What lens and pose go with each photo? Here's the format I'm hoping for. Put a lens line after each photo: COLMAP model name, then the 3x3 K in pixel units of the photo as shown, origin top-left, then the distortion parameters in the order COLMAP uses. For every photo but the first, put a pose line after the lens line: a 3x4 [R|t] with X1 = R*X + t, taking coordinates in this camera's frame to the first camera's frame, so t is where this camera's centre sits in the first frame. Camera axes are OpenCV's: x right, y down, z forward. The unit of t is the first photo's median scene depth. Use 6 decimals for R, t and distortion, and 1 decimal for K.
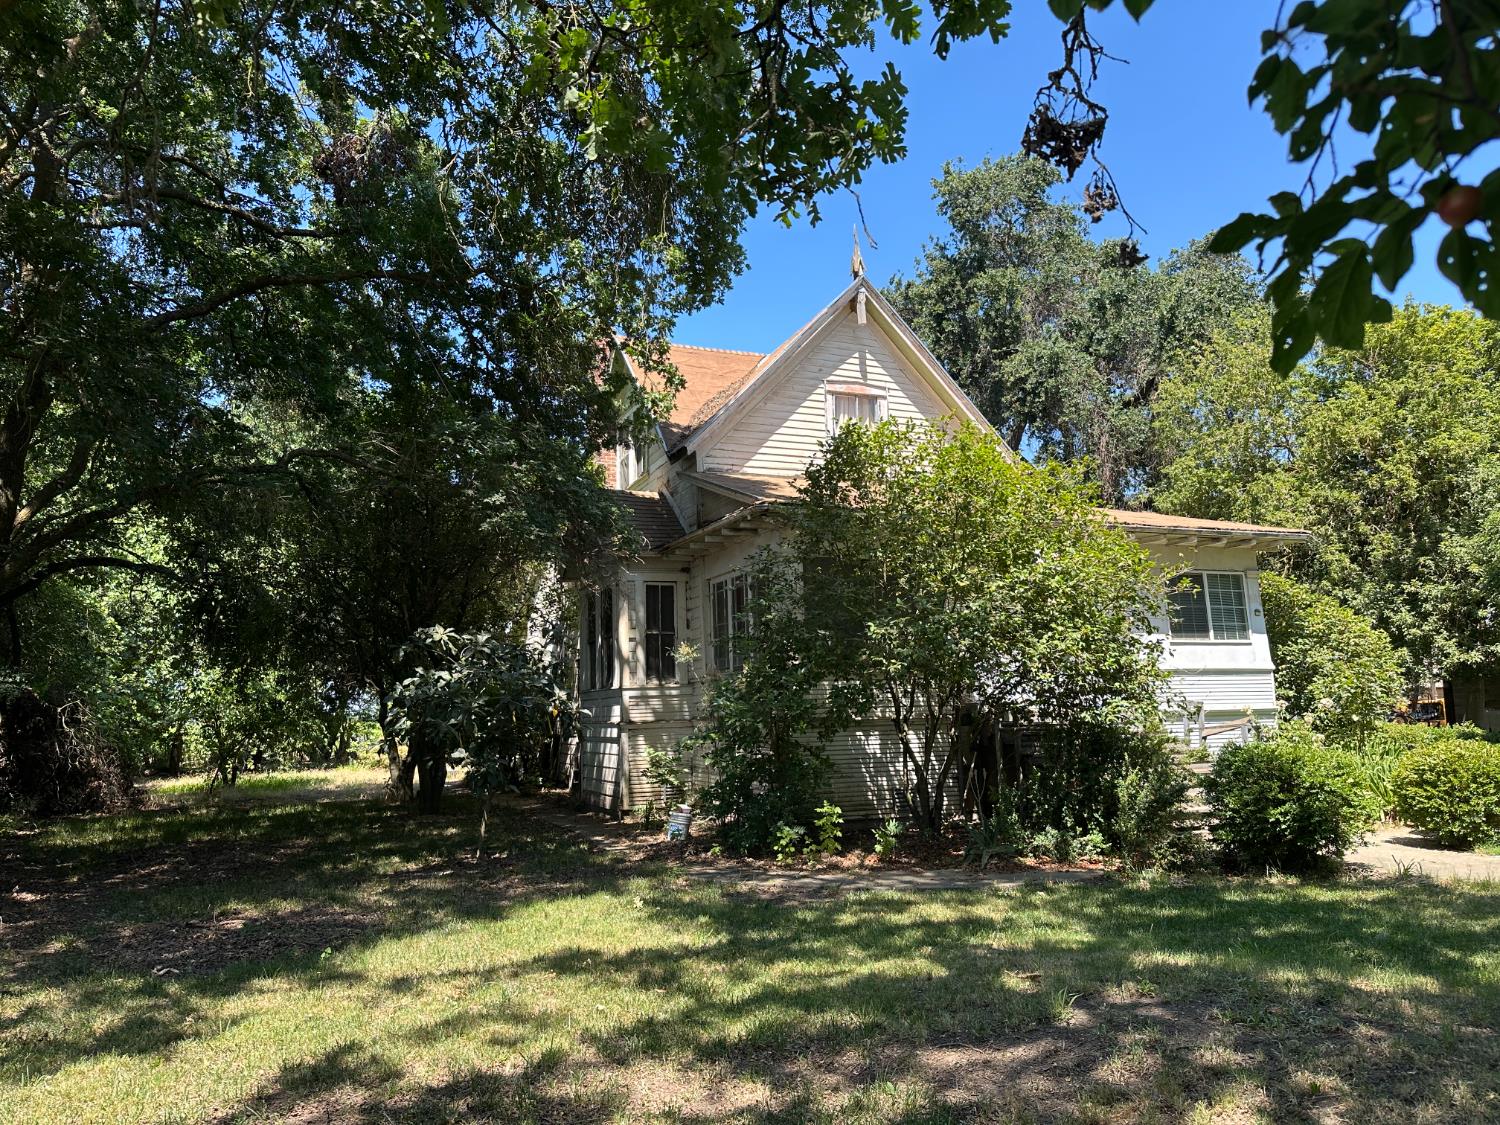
lens RADIAL K [[1051.8, 0, 730.8], [0, 1051.8, 560.6], [0, 0, 1]] dist [0.063333, -0.090452]
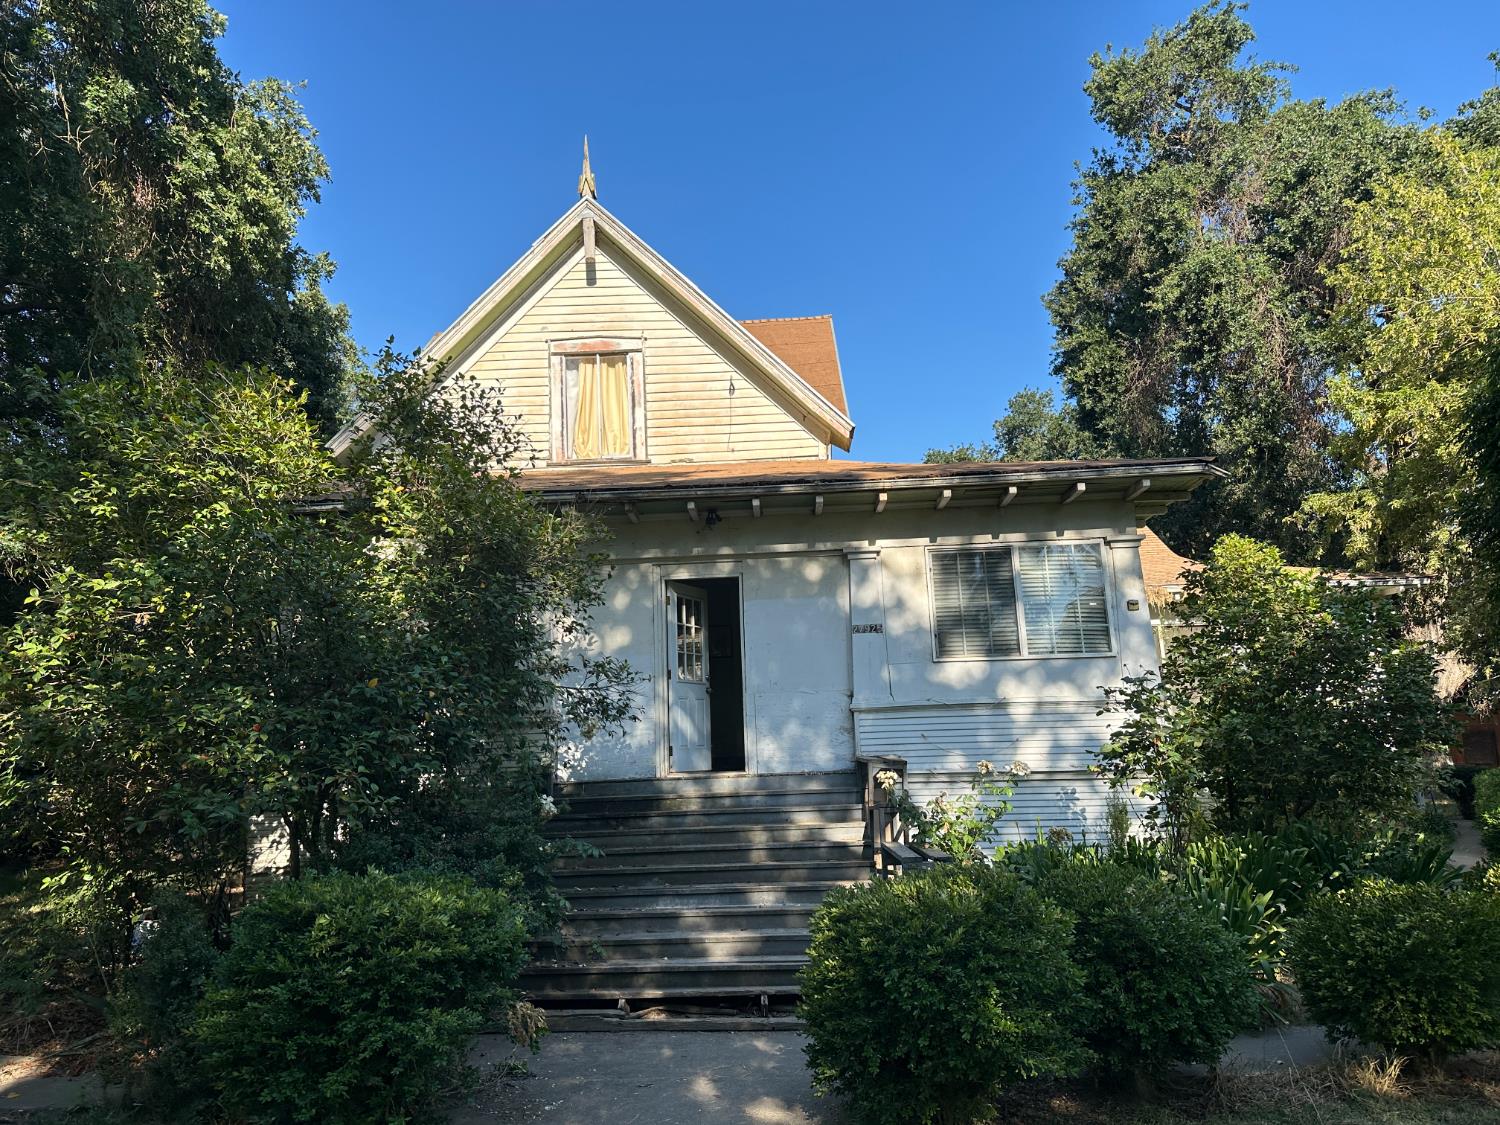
lens RADIAL K [[1035.1, 0, 750.0], [0, 1035.1, 562.5], [0, 0, 1]] dist [0.081299, -0.081204]
pose [[0.913160, -0.078363, -0.399998, 0.510851], [0.069402, 0.996907, -0.036865, 0.030139], [0.401649, 0.005903, 0.915774, 0.355601]]
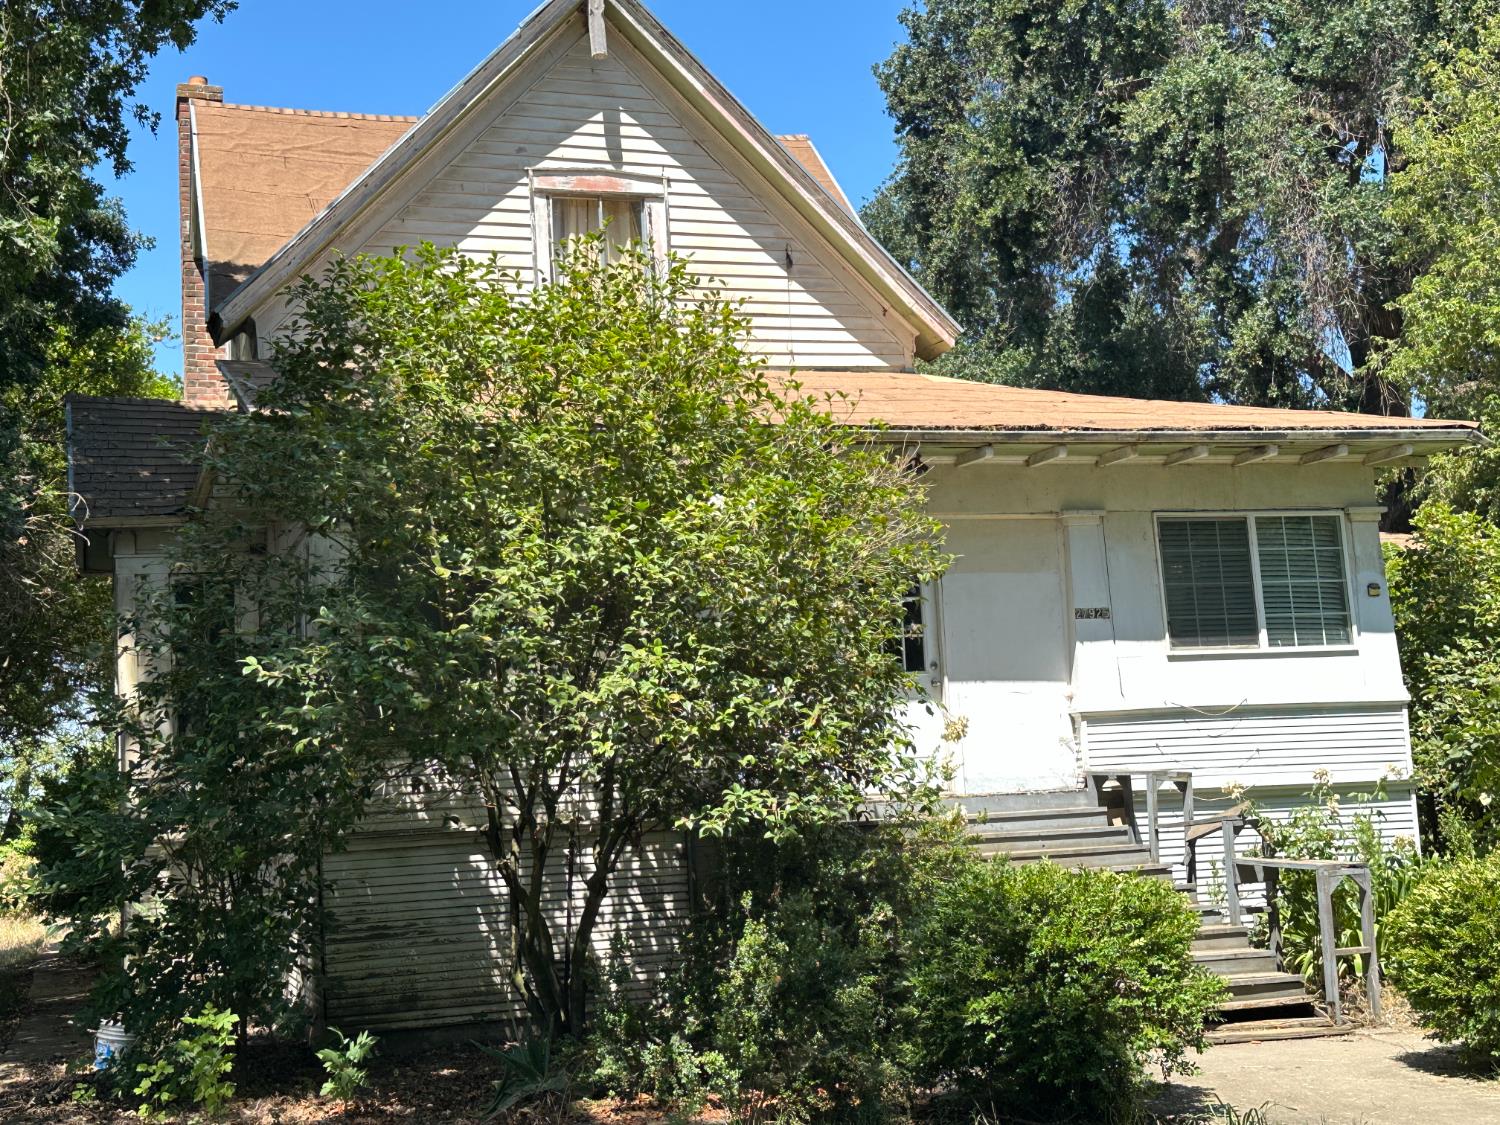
lens RADIAL K [[1972.0, 0, 750.0], [0, 1972.0, 562.5], [0, 0, 1]] dist [0.129215, -0.026039]
pose [[0.996652, -0.036652, -0.073078, 0.256841], [0.038866, 0.998821, 0.029104, -0.002968], [0.071926, -0.031846, 0.996901, 0.032195]]
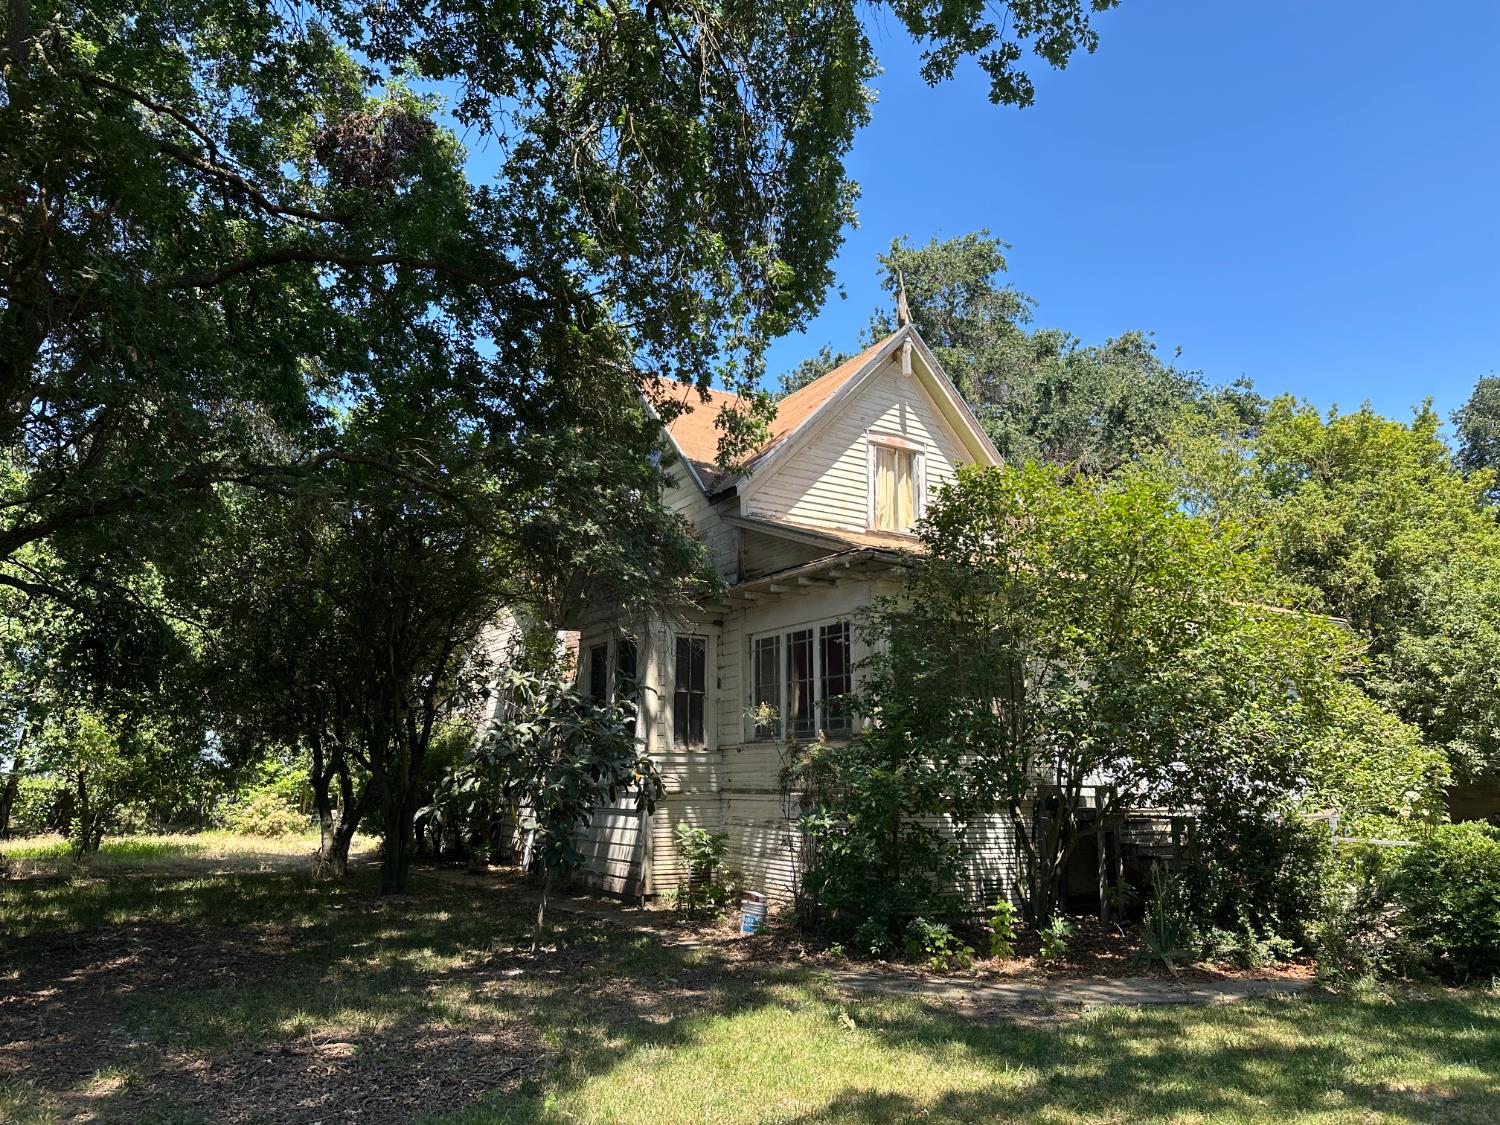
lens RADIAL K [[1051.8, 0, 730.8], [0, 1051.8, 560.6], [0, 0, 1]] dist [0.063333, -0.090452]
pose [[0.987298, 0.064544, 0.145179, -0.156677], [-0.054671, 0.995977, -0.071003, 0.017864], [-0.149178, 0.062164, 0.986854, 0.099479]]
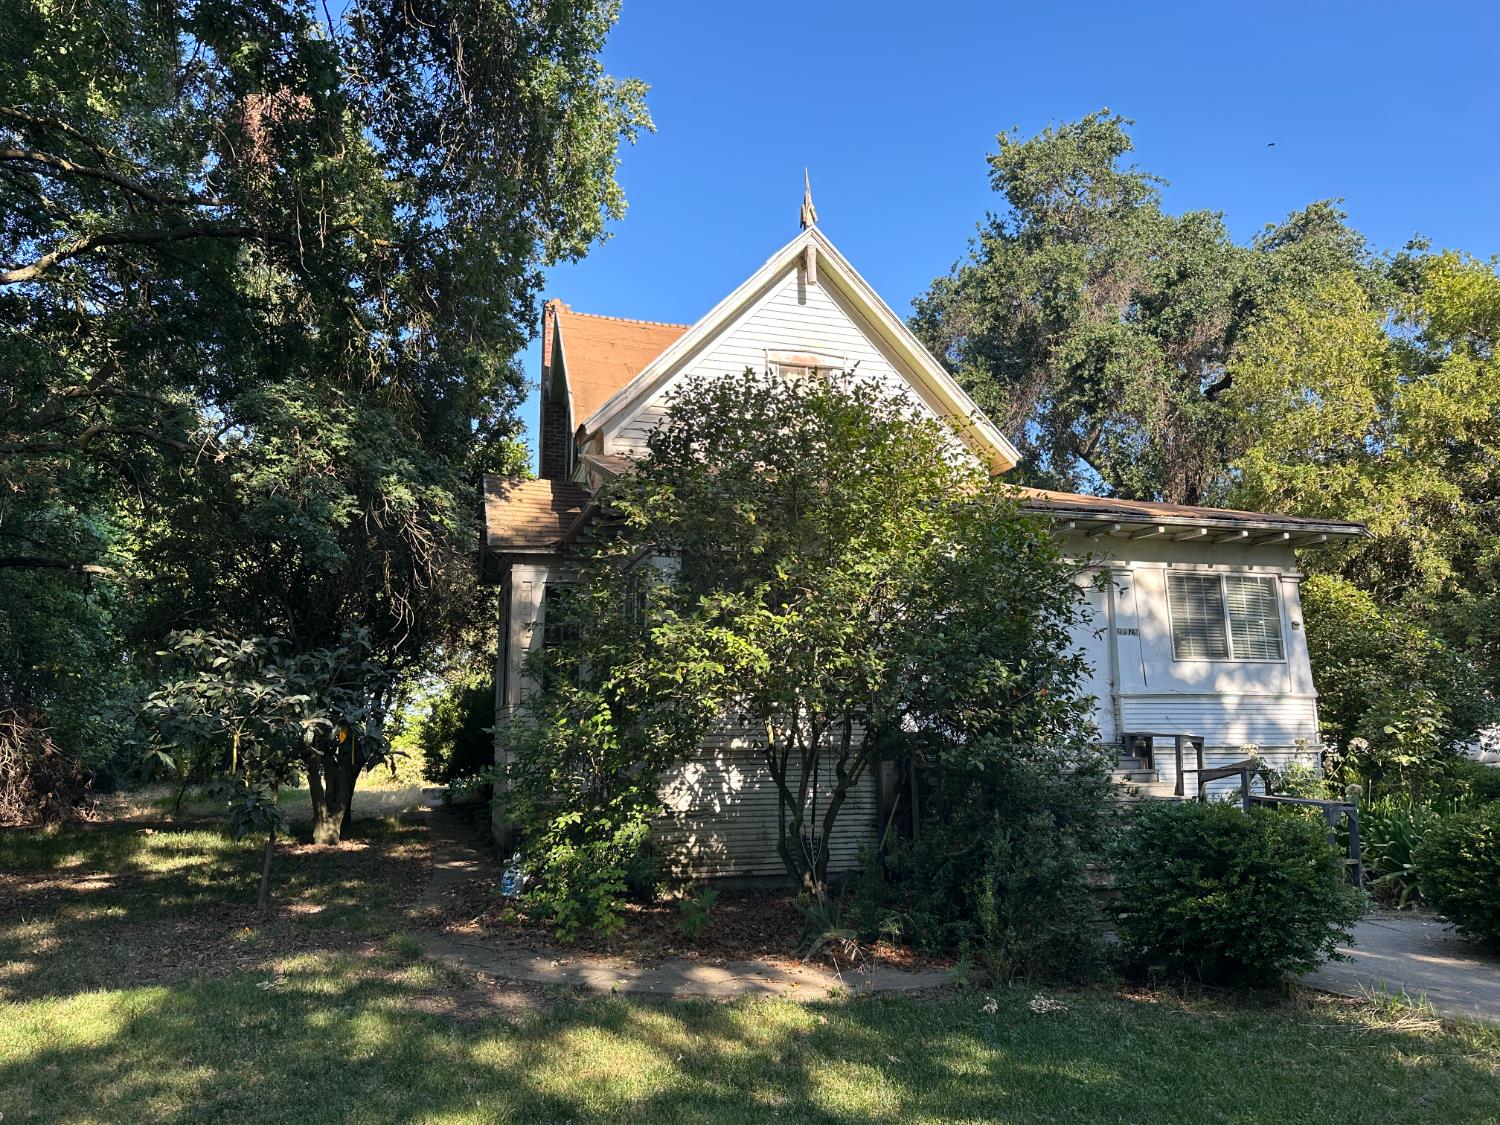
lens RADIAL K [[1051.8, 0, 730.8], [0, 1051.8, 560.6], [0, 0, 1]] dist [0.063333, -0.090452]
pose [[0.993641, 0.004636, -0.112496, 0.154306], [-0.006186, 0.999891, -0.013429, 0.012449], [0.112421, 0.014040, 0.993561, 0.147213]]
